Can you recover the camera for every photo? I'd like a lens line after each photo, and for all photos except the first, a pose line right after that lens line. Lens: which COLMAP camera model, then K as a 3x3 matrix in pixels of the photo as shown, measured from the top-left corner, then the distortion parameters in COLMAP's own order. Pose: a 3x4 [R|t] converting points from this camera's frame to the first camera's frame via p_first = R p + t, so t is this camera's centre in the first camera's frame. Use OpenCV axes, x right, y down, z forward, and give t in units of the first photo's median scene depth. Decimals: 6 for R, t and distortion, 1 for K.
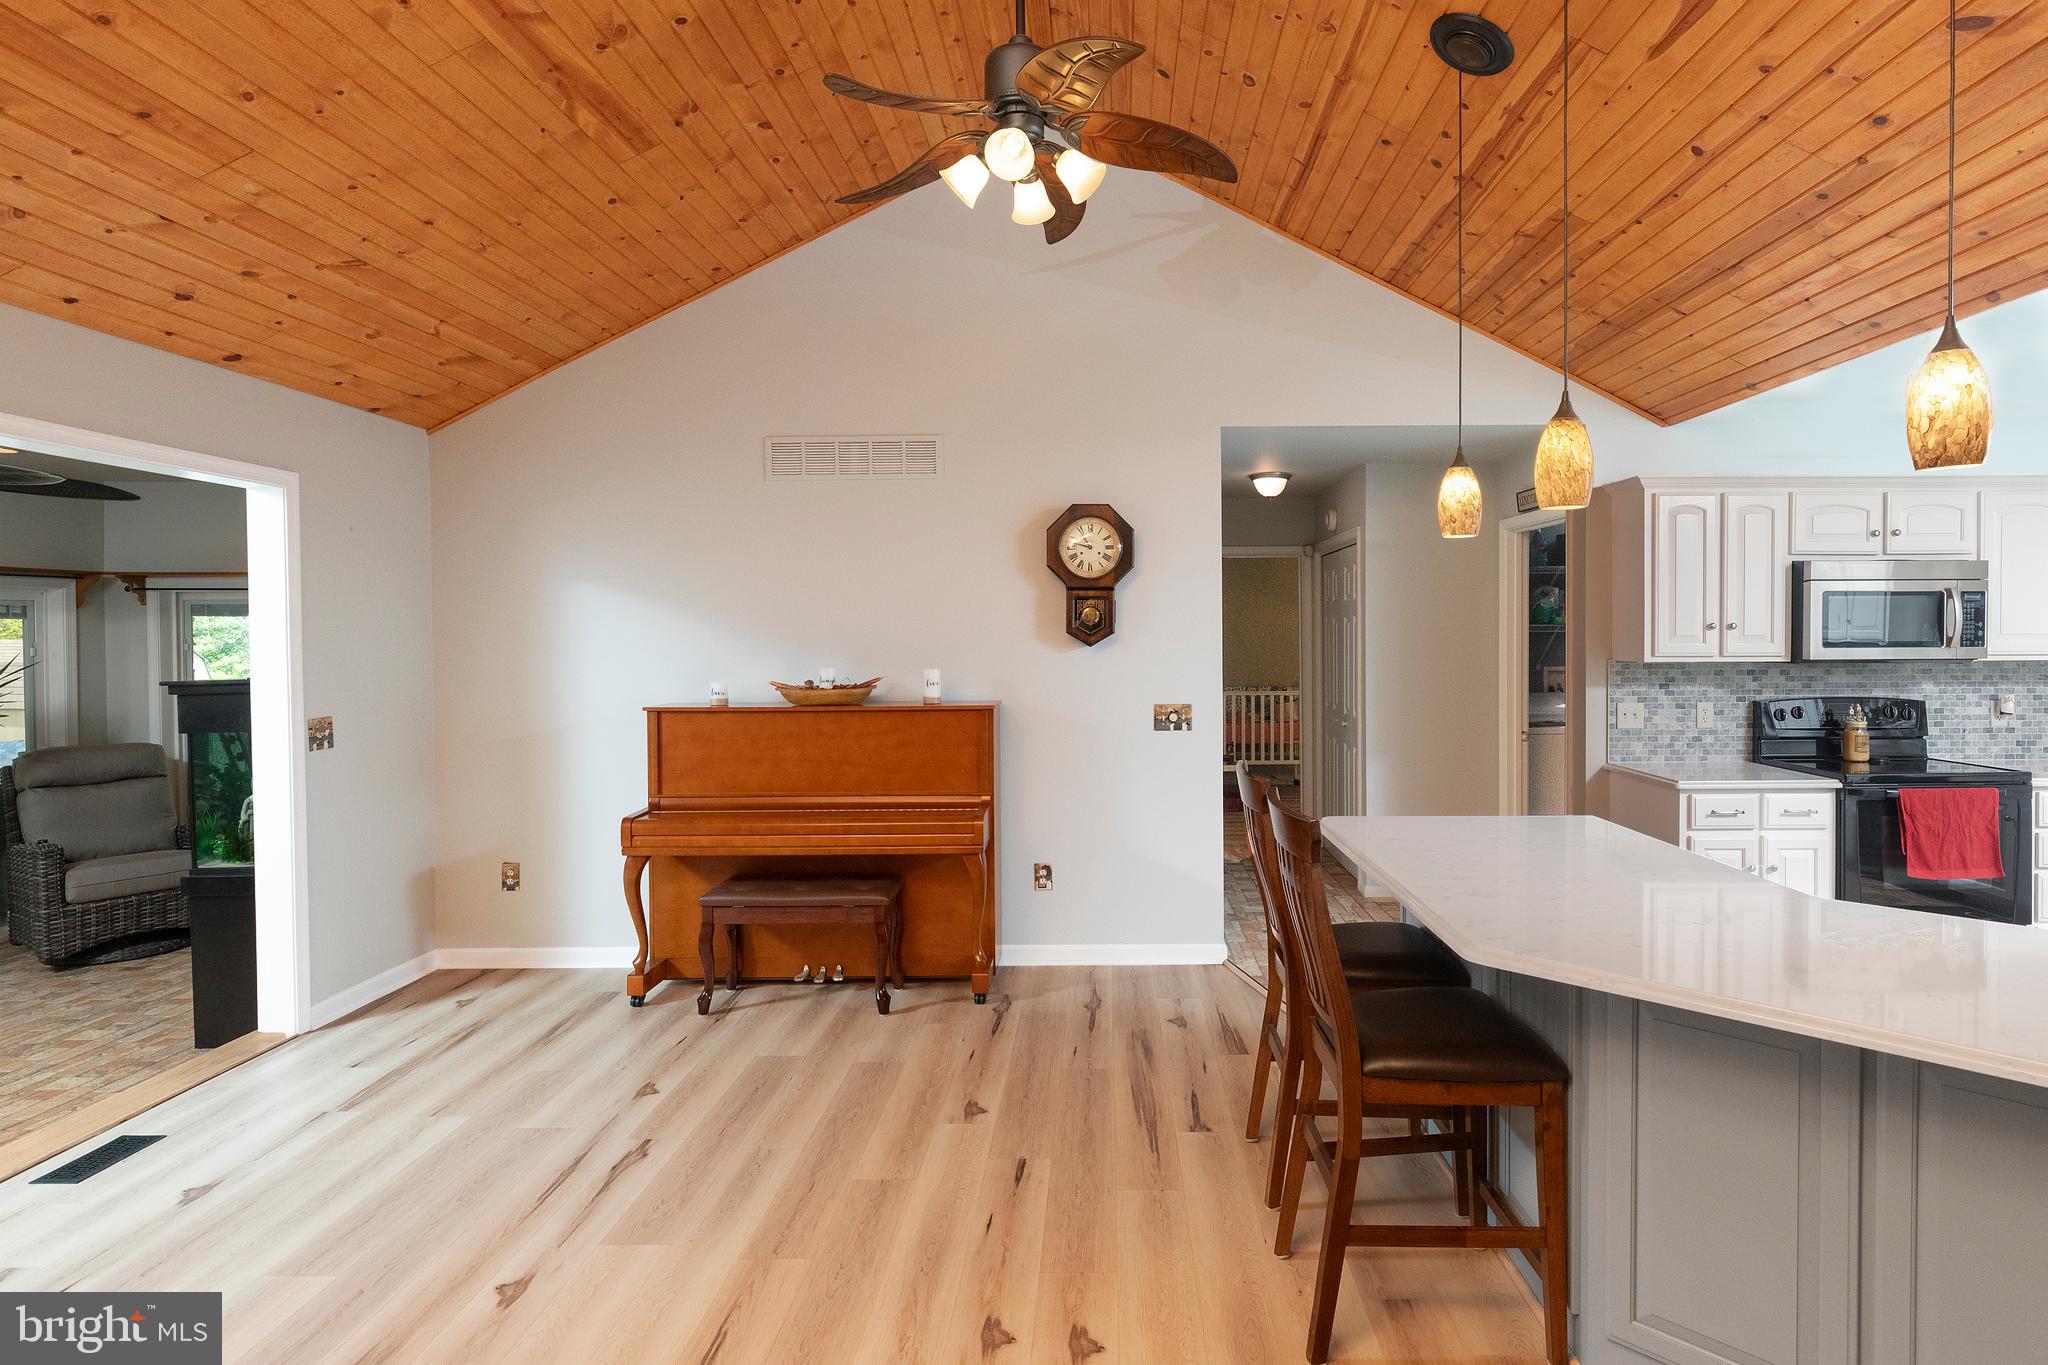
lens RADIAL K [[1197.1, 0, 1024.9], [0, 1197.1, 658.6], [0, 0, 1]] dist [-0.000867, 0.000557]
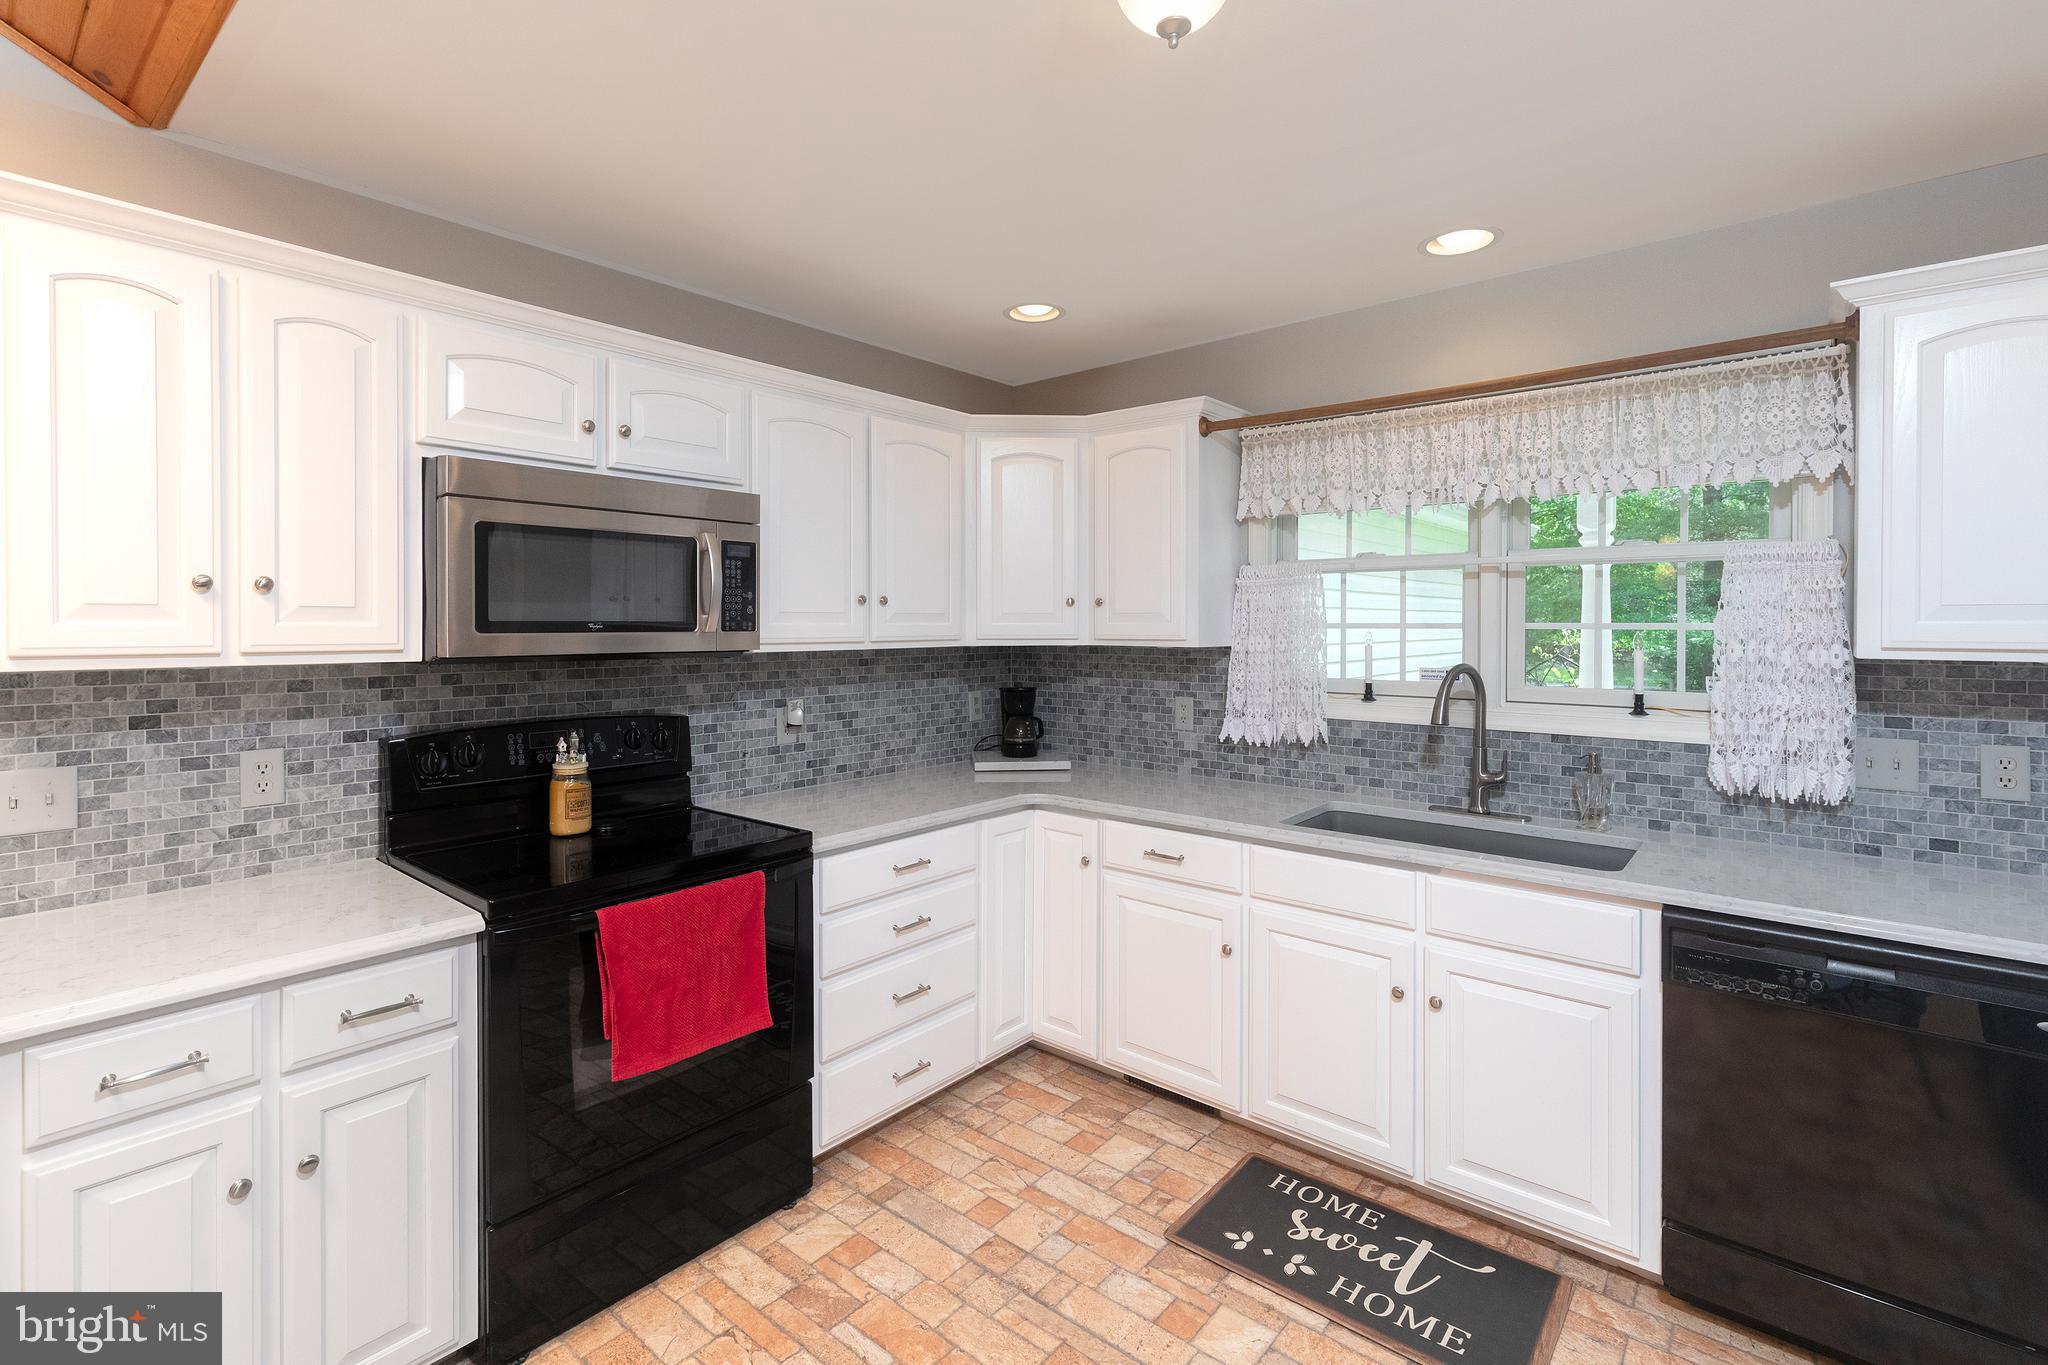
lens RADIAL K [[935.4, 0, 1025.6], [0, 935.4, 631.1], [0, 0, 1]] dist [0.000133, 0.000021]
pose [[0.641987, -0.000833, 0.766715, 0.478970], [0.012063, 0.999887, -0.009014, -0.003375], [-0.766620, 0.015035, 0.641925, 0.533440]]
